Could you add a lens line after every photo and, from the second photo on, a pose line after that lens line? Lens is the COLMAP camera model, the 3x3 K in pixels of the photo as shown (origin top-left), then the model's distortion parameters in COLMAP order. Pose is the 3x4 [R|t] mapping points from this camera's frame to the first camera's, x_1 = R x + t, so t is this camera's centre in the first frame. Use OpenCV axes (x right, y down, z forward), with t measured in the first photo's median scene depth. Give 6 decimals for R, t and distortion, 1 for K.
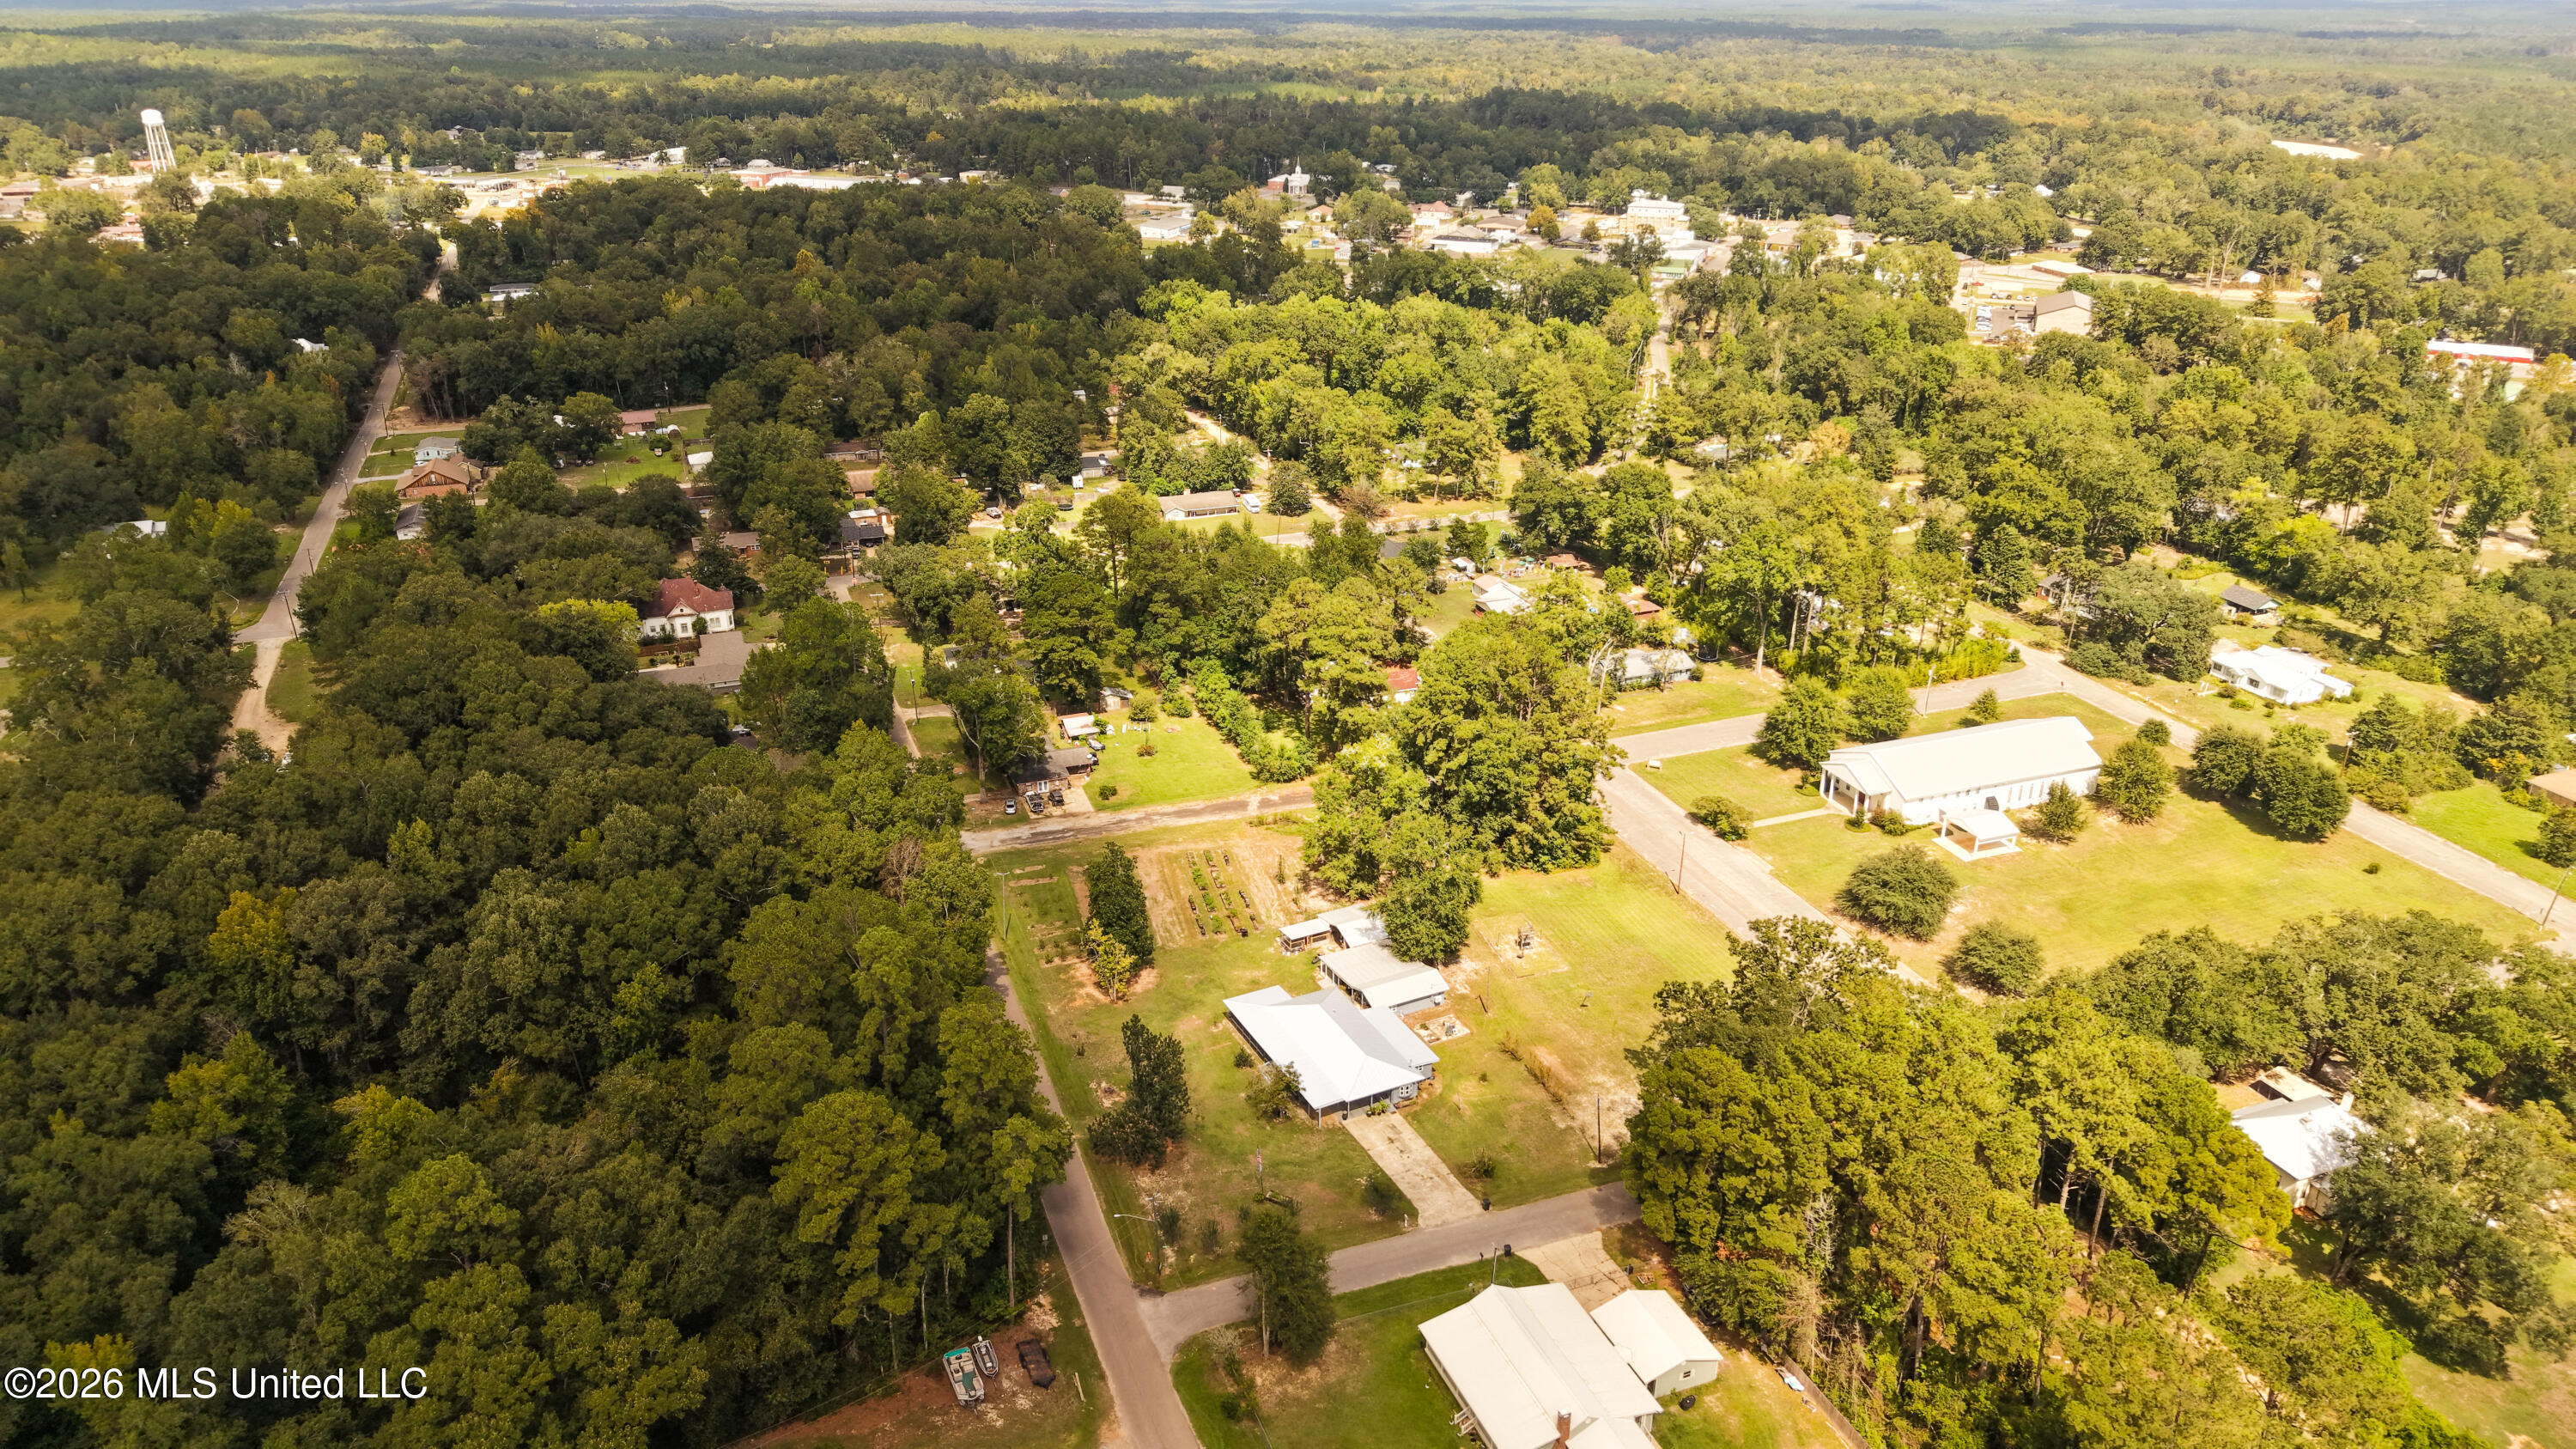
lens RADIAL K [[1735.4, 0, 1284.4], [0, 1735.4, 730.1], [0, 0, 1]] dist [0.016772, -0.011755]
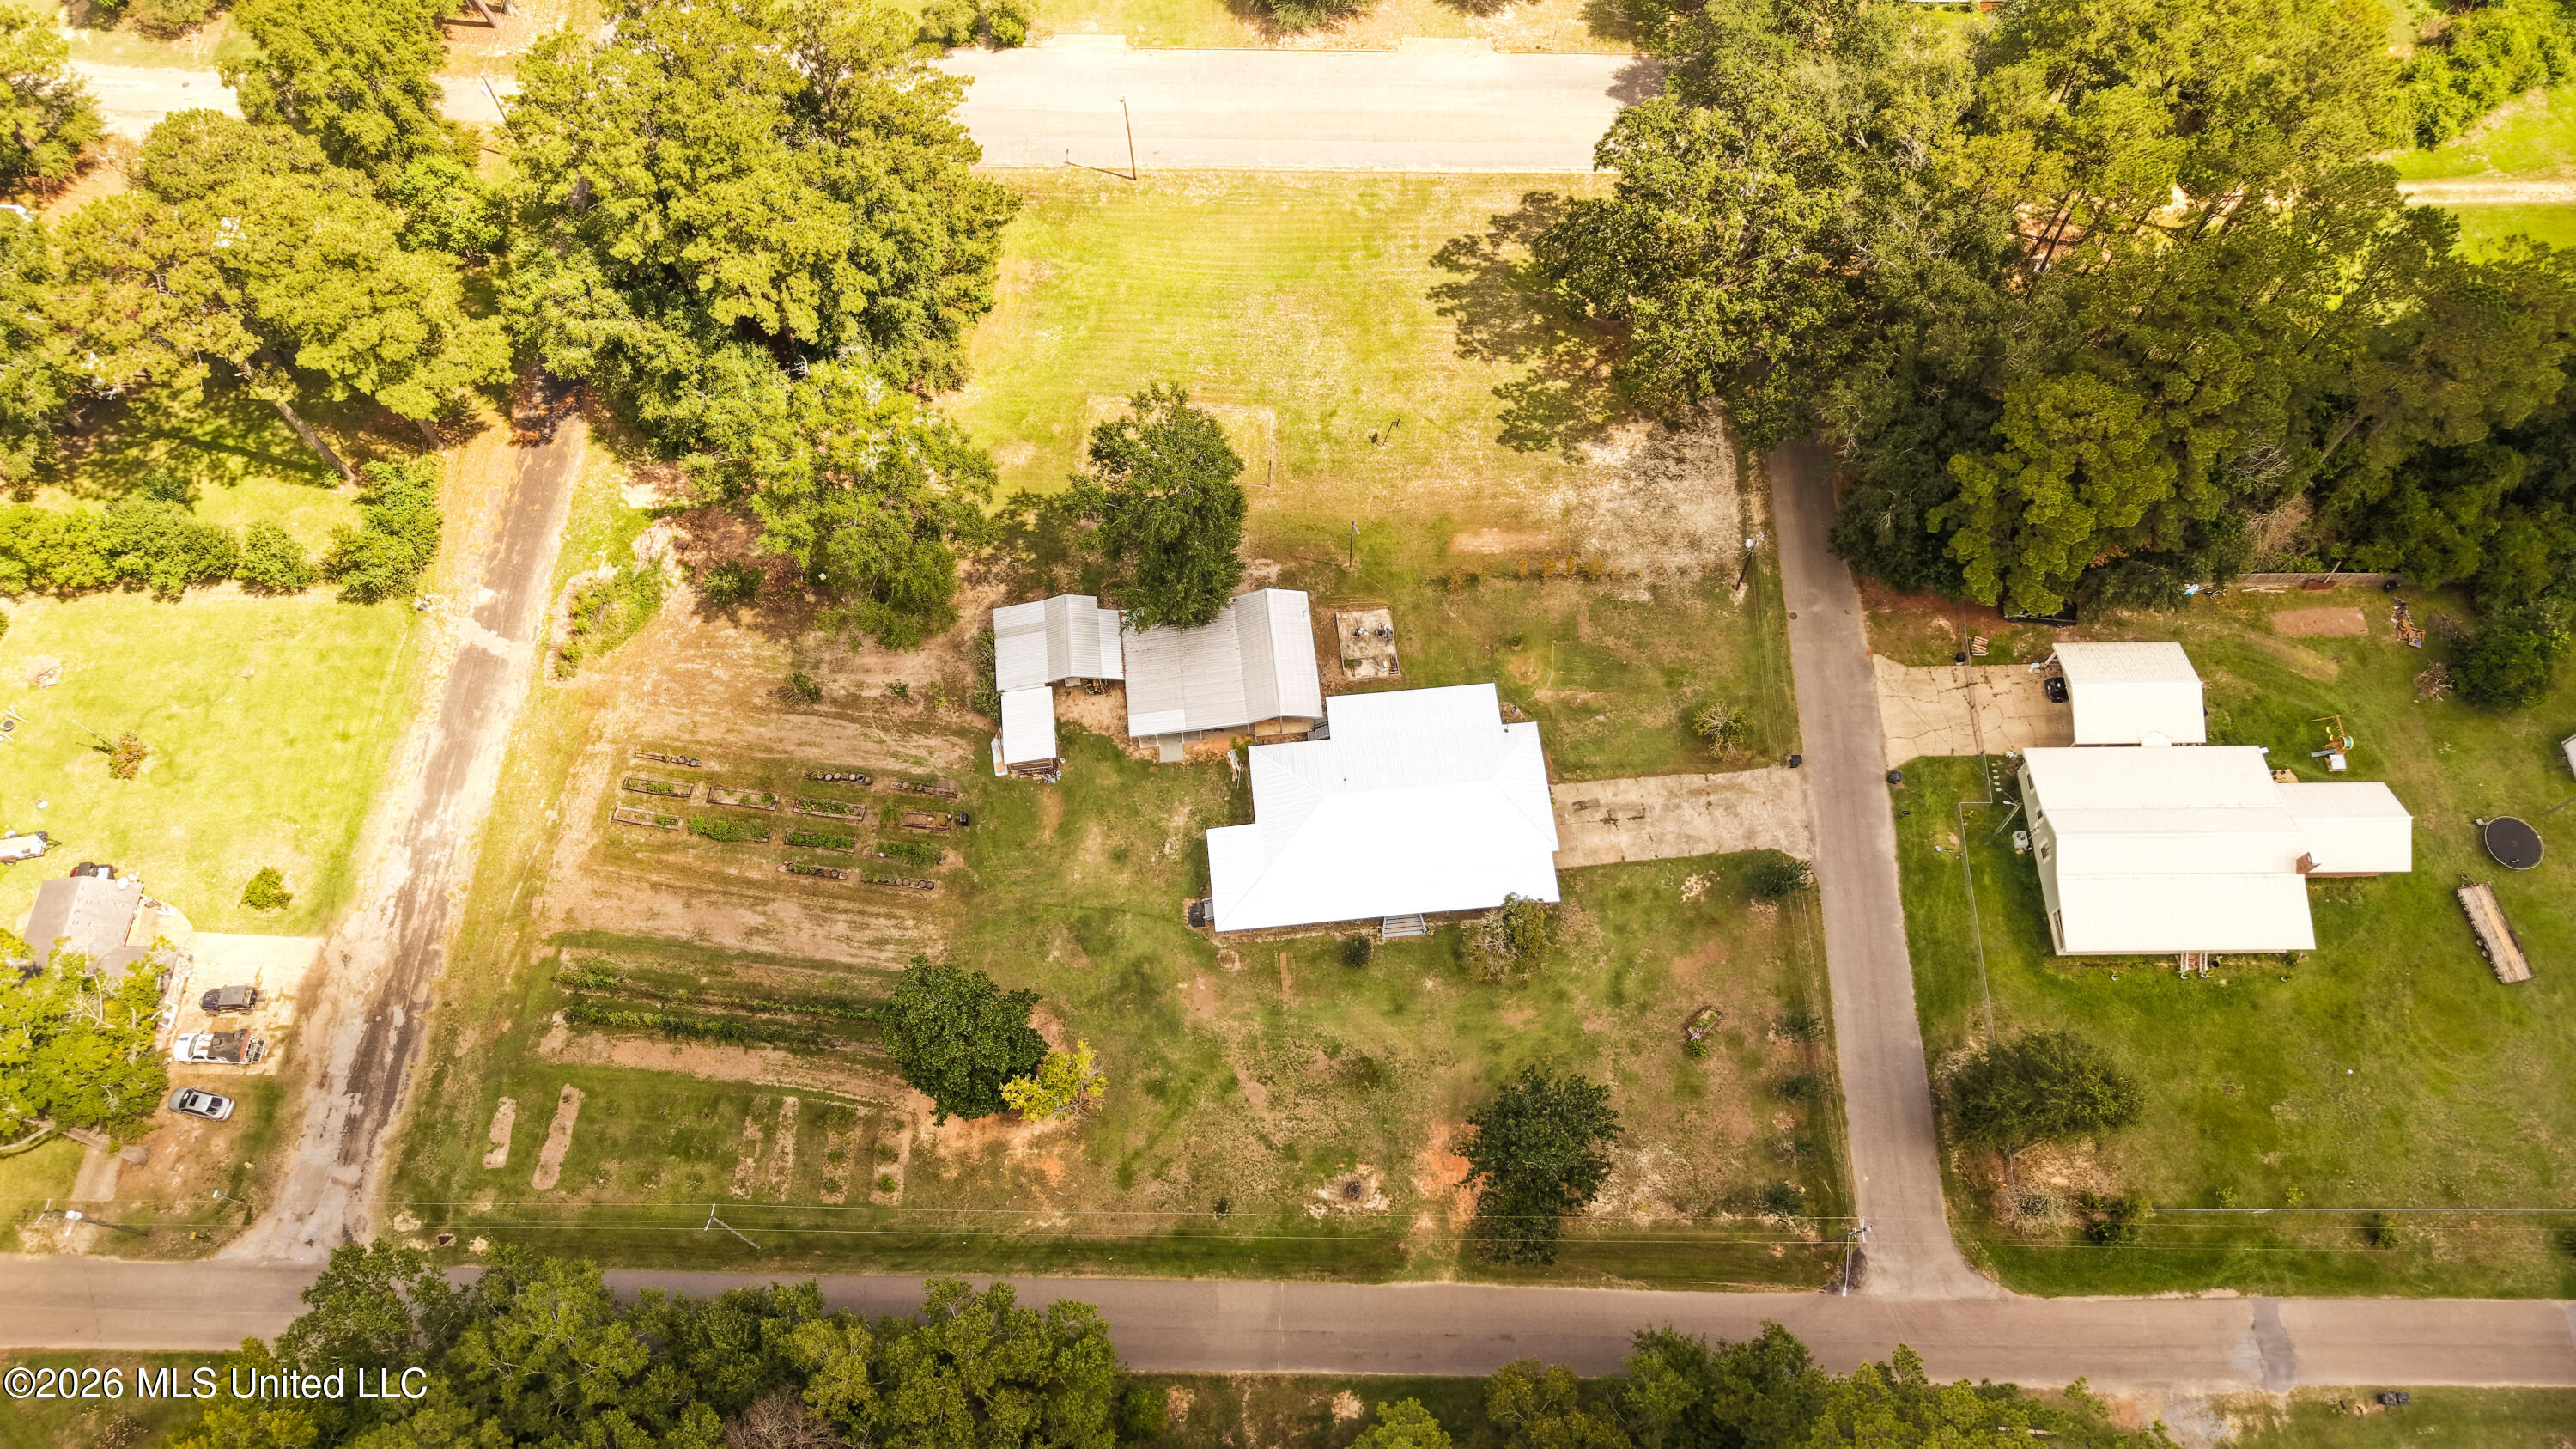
lens RADIAL K [[1735.4, 0, 1284.4], [0, 1735.4, 730.1], [0, 0, 1]] dist [0.016772, -0.011755]
pose [[0.352182, -0.845562, 0.401238, -0.137949], [0.360408, 0.518168, 0.775634, -0.215016], [-0.863755, -0.128555, 0.487237, 0.495950]]
